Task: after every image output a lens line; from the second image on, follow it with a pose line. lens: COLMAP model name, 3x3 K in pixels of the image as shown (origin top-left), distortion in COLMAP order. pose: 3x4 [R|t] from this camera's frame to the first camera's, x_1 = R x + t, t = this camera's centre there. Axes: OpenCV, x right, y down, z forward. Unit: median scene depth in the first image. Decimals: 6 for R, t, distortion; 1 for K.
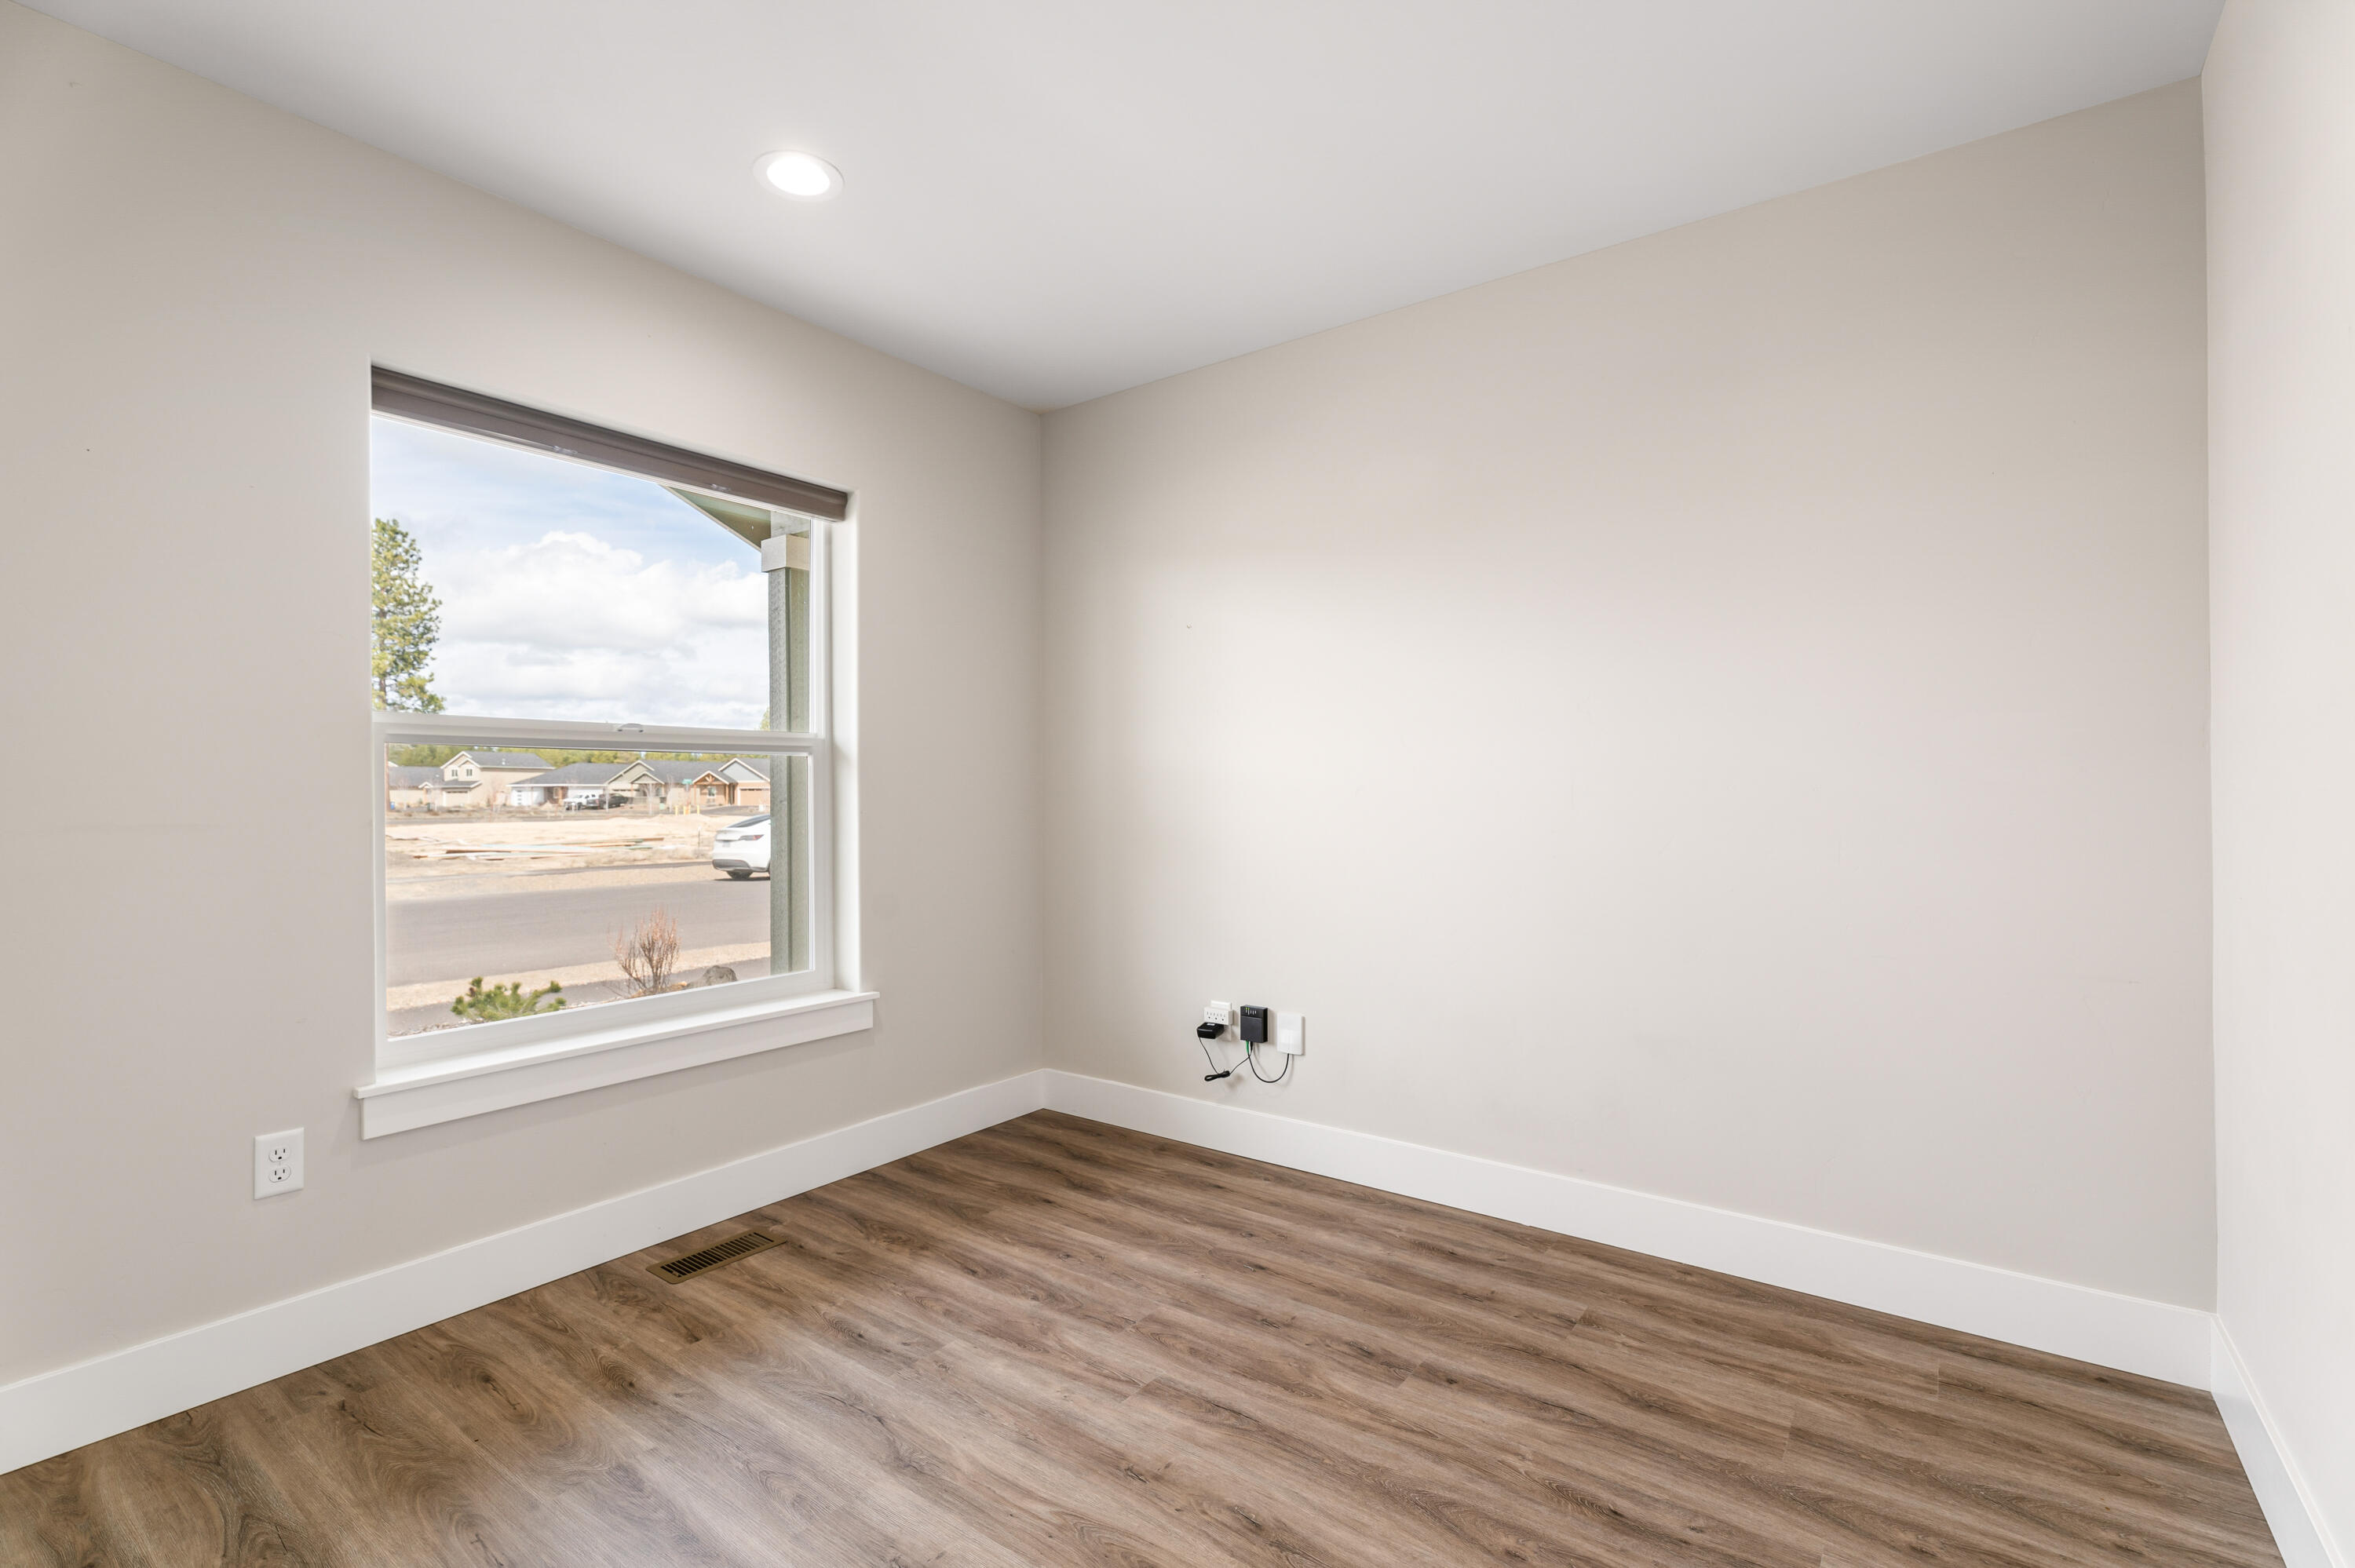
lens RADIAL K [[1076.4, 0, 1167.9], [0, 1076.4, 790.1], [0, 0, 1]] dist [-0.010007, 0.000323]
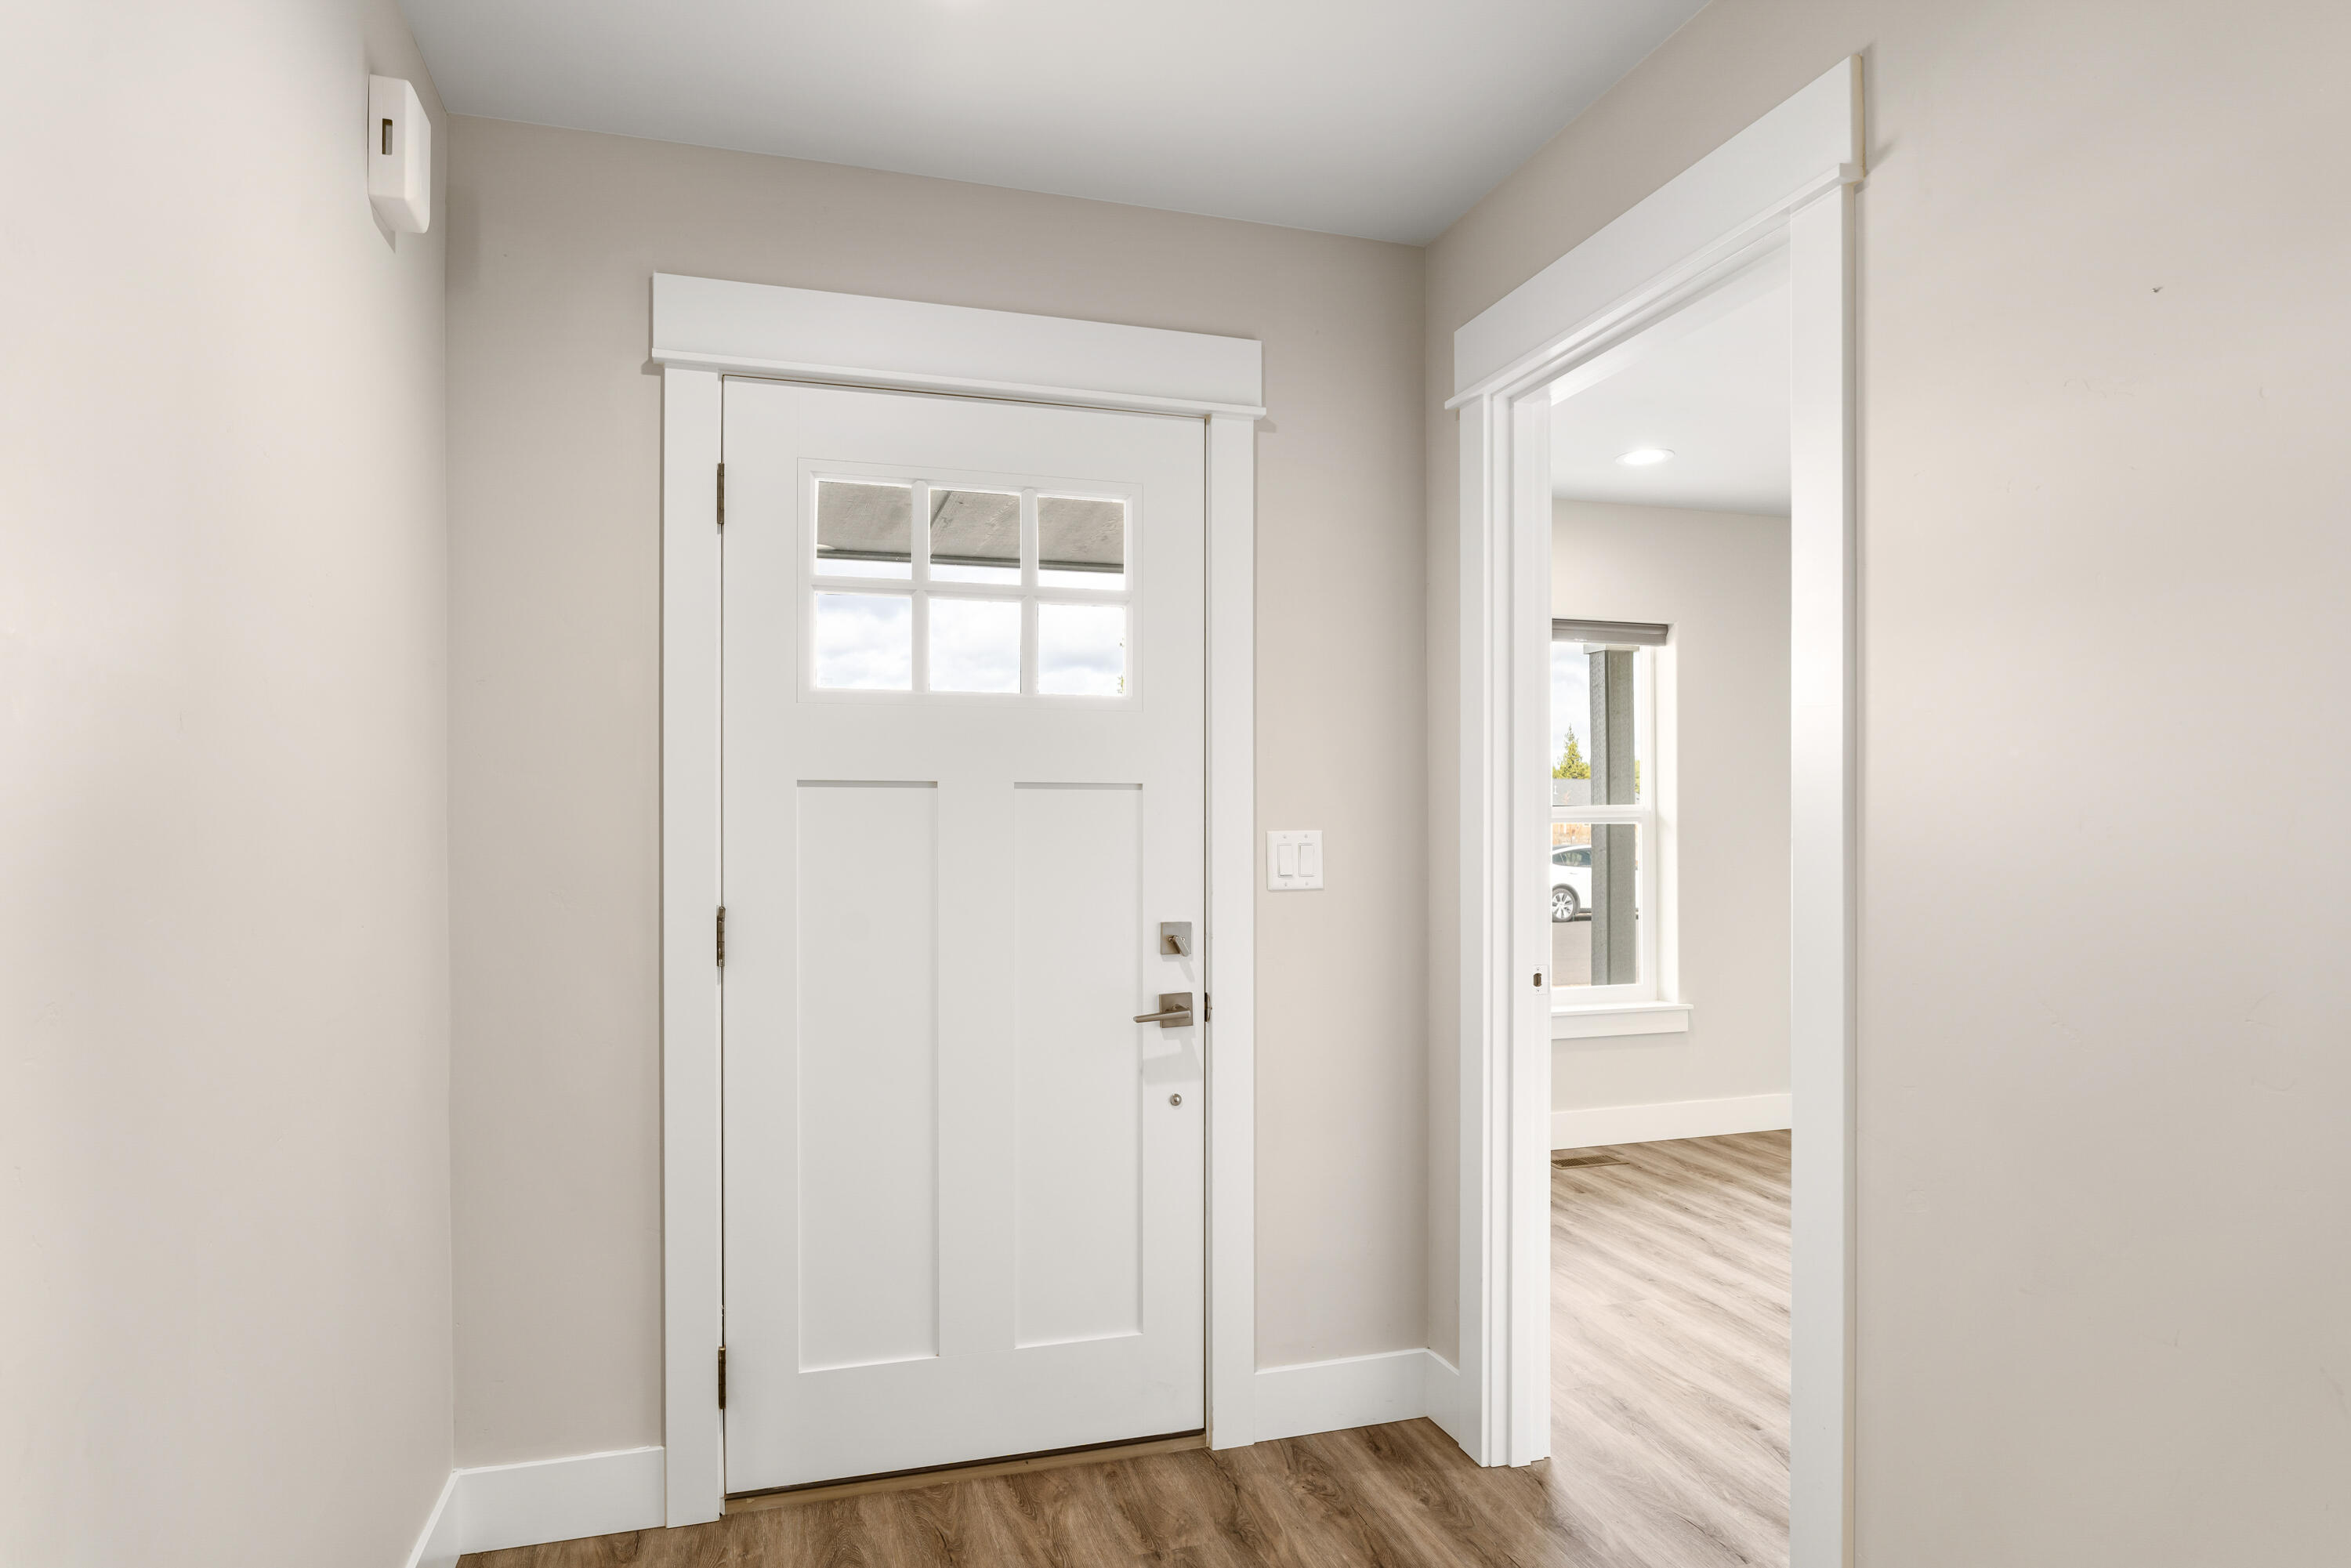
lens RADIAL K [[1297.5, 0, 1186.5], [0, 1297.5, 793.9], [0, 0, 1]] dist [-0.002148, 0.000501]
pose [[0.816403, -0.002314, -0.577478, 0.173403], [-0.007886, 0.999854, -0.015154, -0.048768], [0.577429, 0.016925, 0.816265, -0.801104]]
